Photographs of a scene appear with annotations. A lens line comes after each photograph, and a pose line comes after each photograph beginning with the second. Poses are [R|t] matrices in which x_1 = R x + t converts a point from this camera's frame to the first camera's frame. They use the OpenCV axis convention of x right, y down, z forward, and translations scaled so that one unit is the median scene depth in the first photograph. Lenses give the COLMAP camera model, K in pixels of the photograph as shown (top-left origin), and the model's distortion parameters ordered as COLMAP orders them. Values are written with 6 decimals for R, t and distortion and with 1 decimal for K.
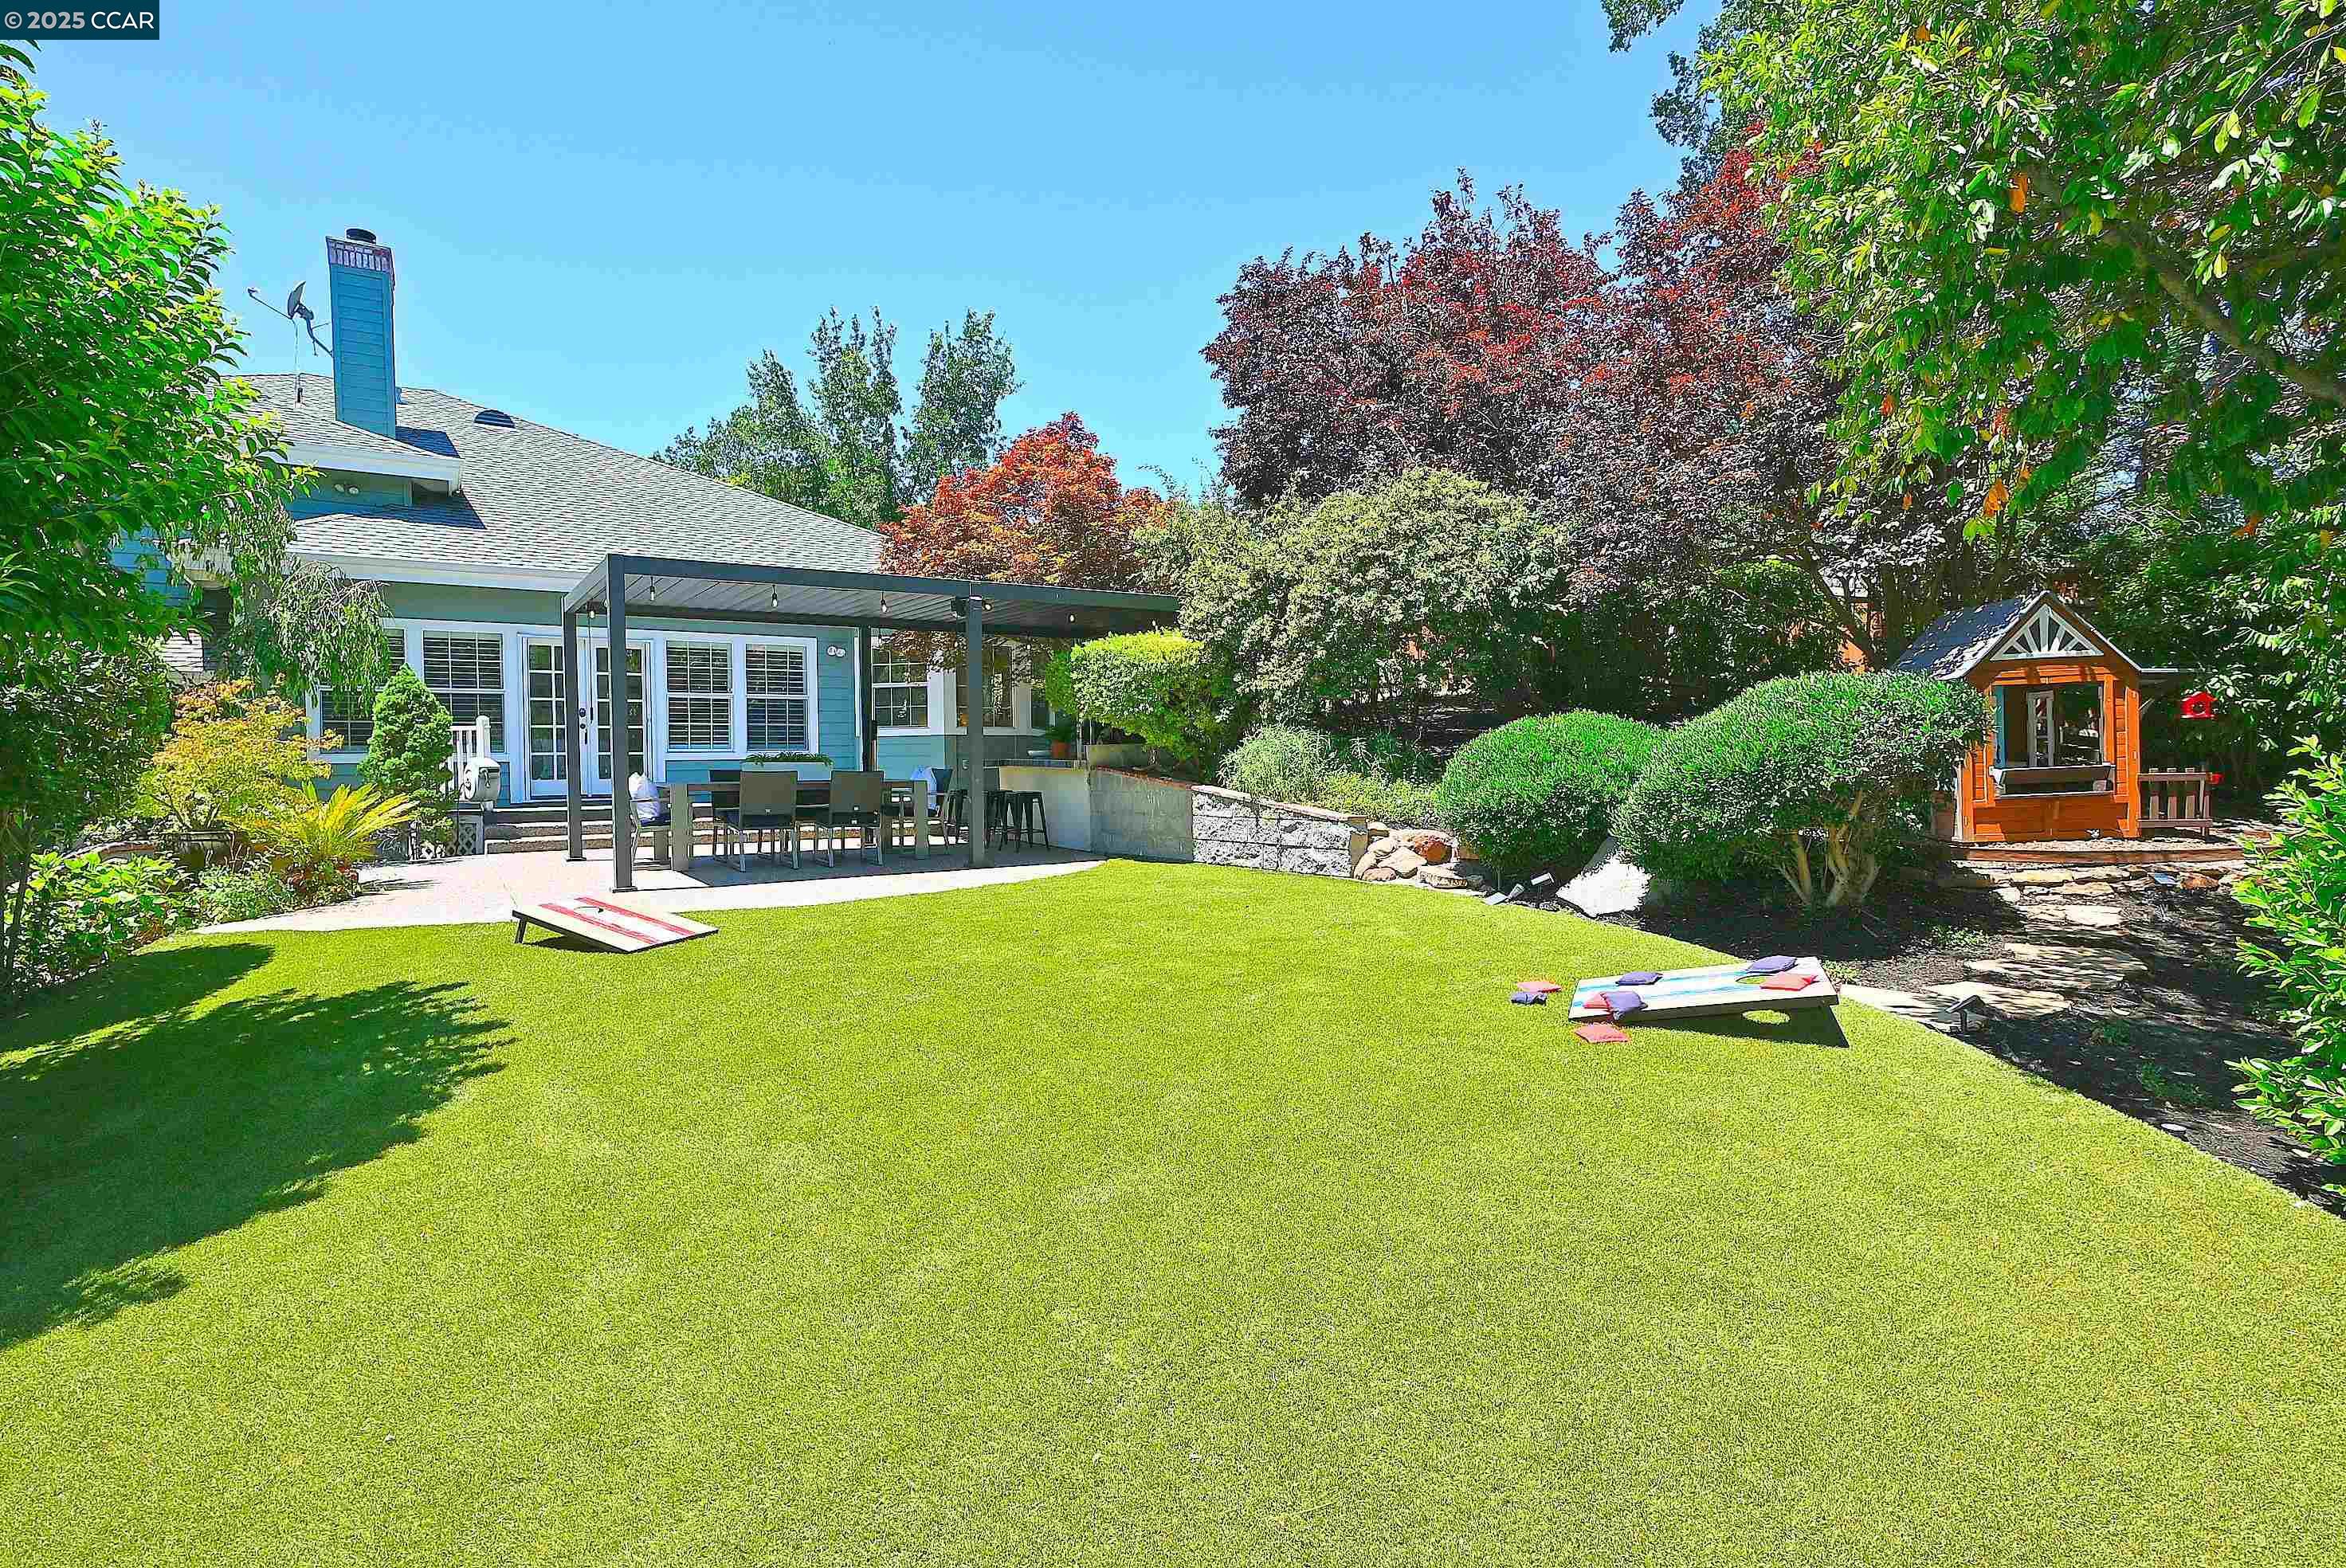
lens RADIAL K [[1160.4, 0, 1176.5], [0, 1160.4, 784.9], [0, 0, 1]] dist [-0.003761, -0.000044]
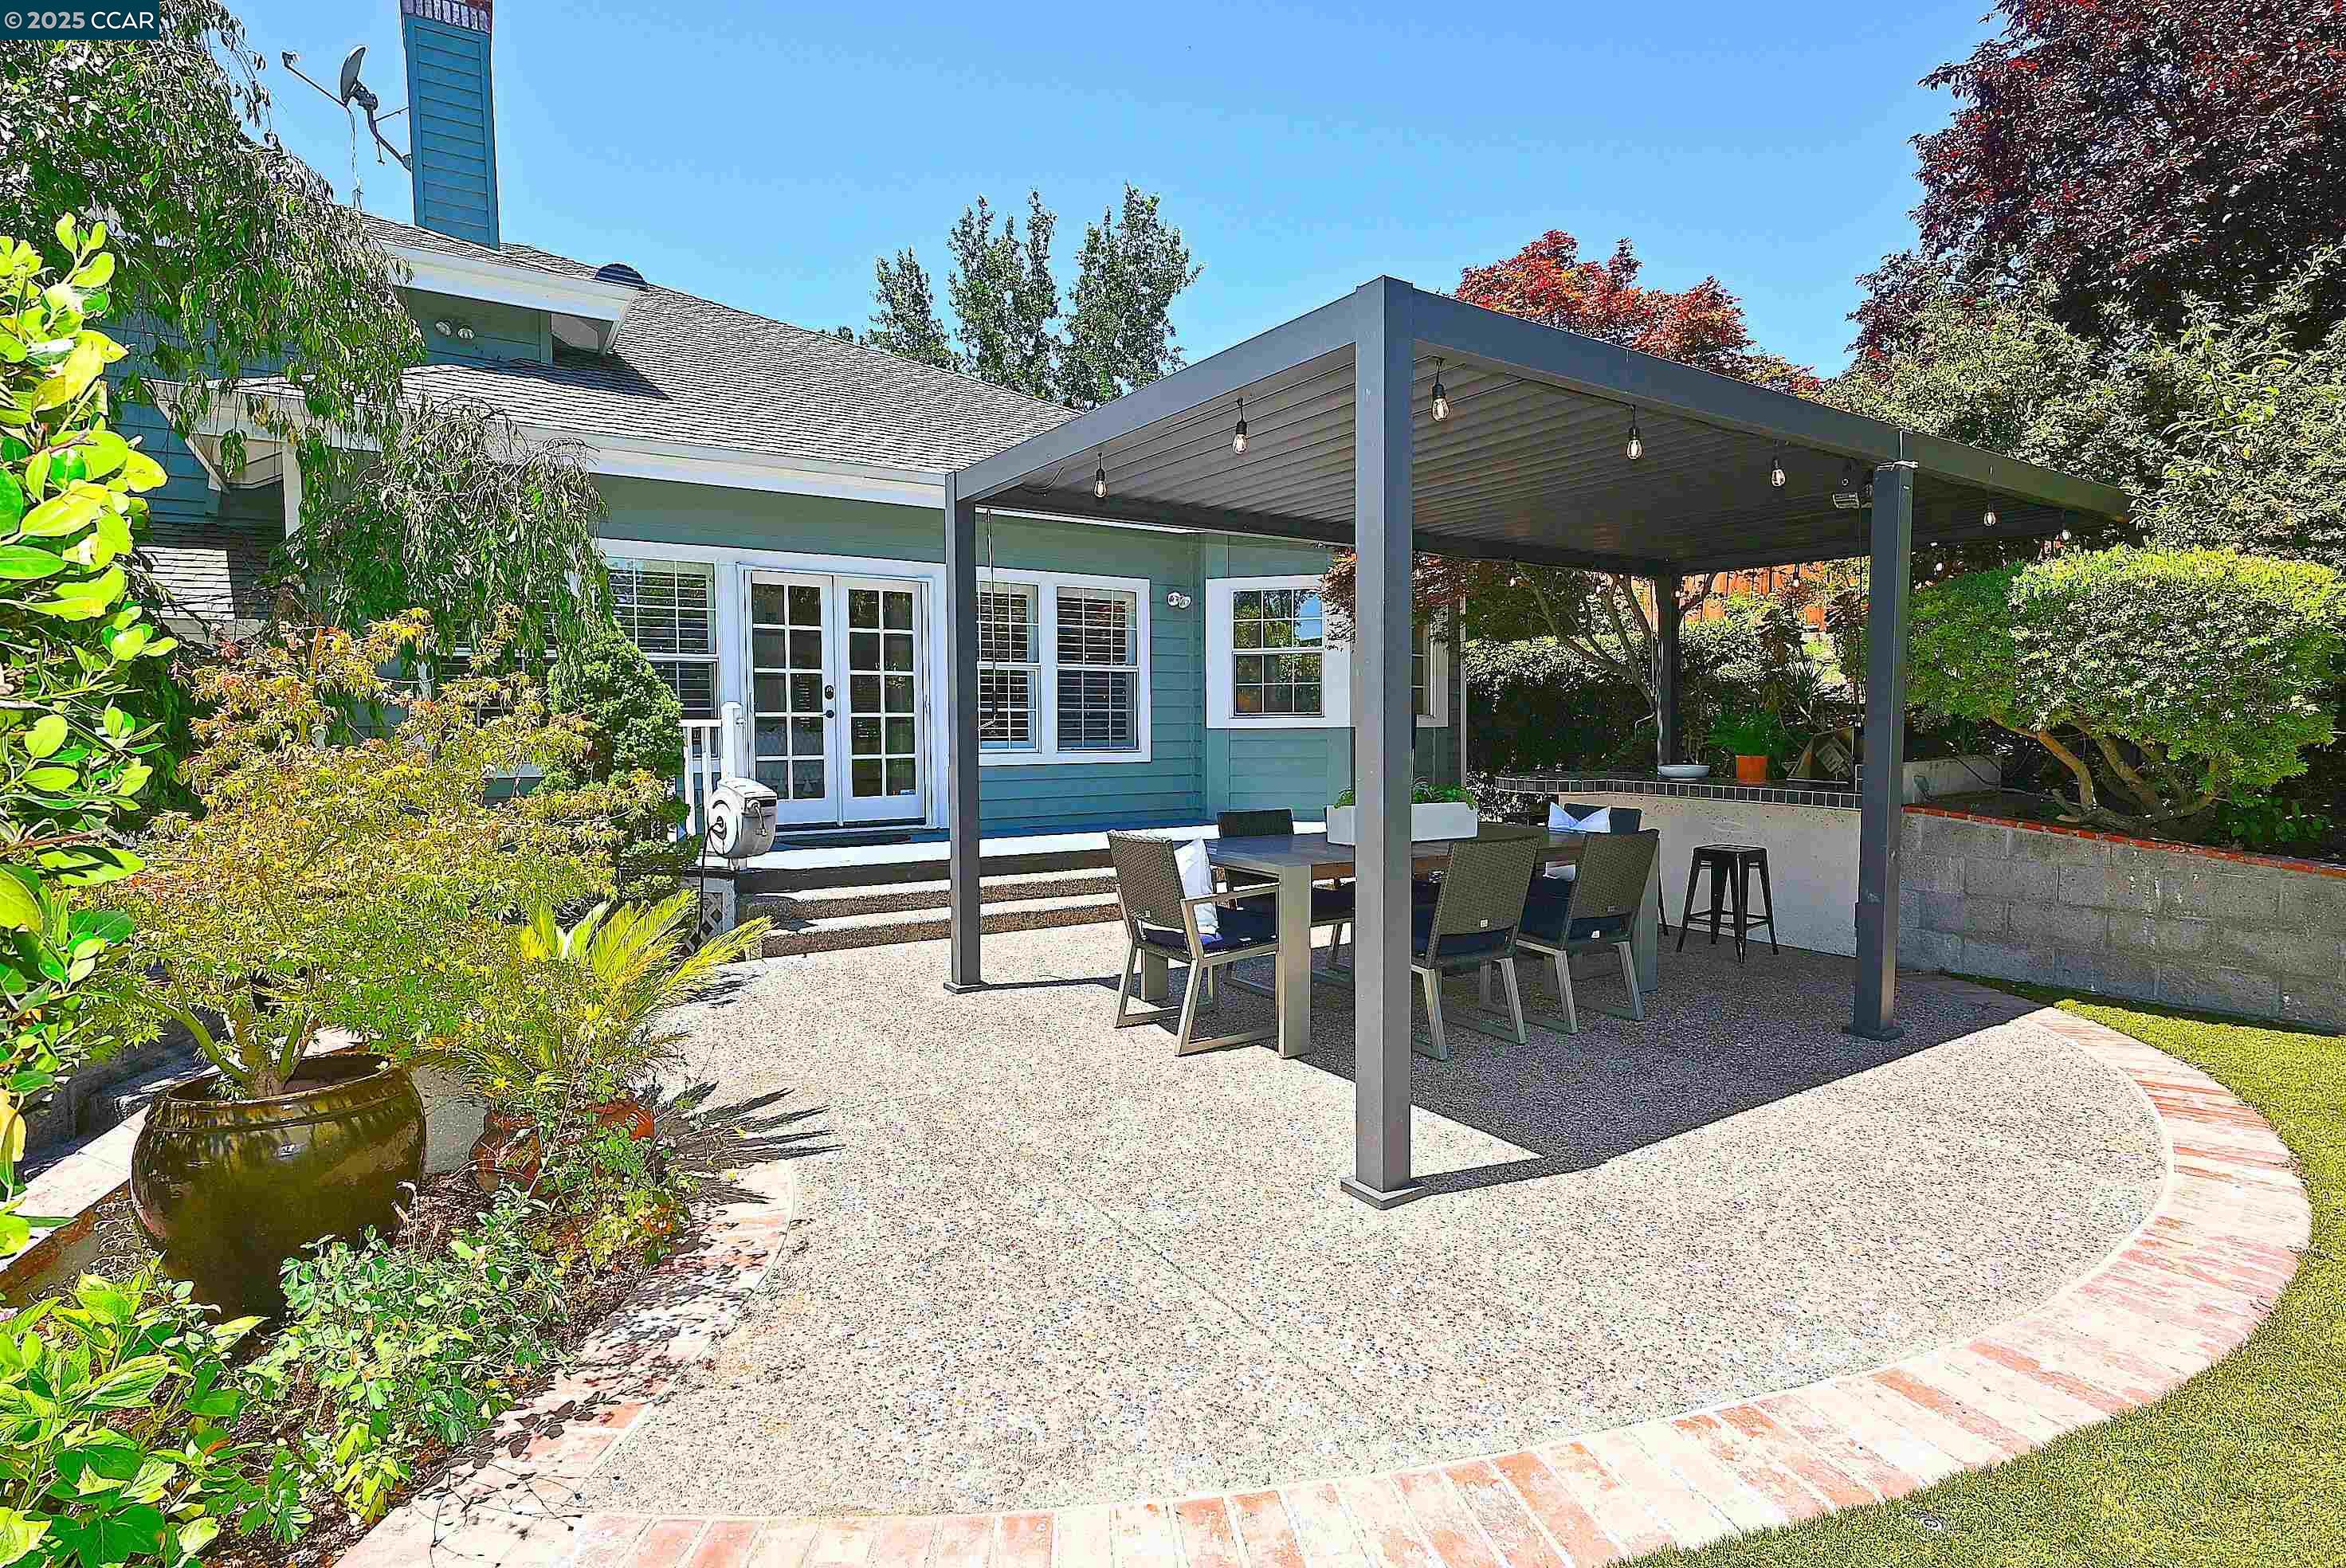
lens RADIAL K [[1182.4, 0, 1178.9], [0, 1182.4, 783.7], [0, 0, 1]] dist [-0.001745, 0.000515]
pose [[0.999907, 0.006952, -0.011741, -0.300089], [-0.006661, 0.999673, 0.024695, -0.028494], [0.011908, -0.024615, 0.999626, 0.343223]]
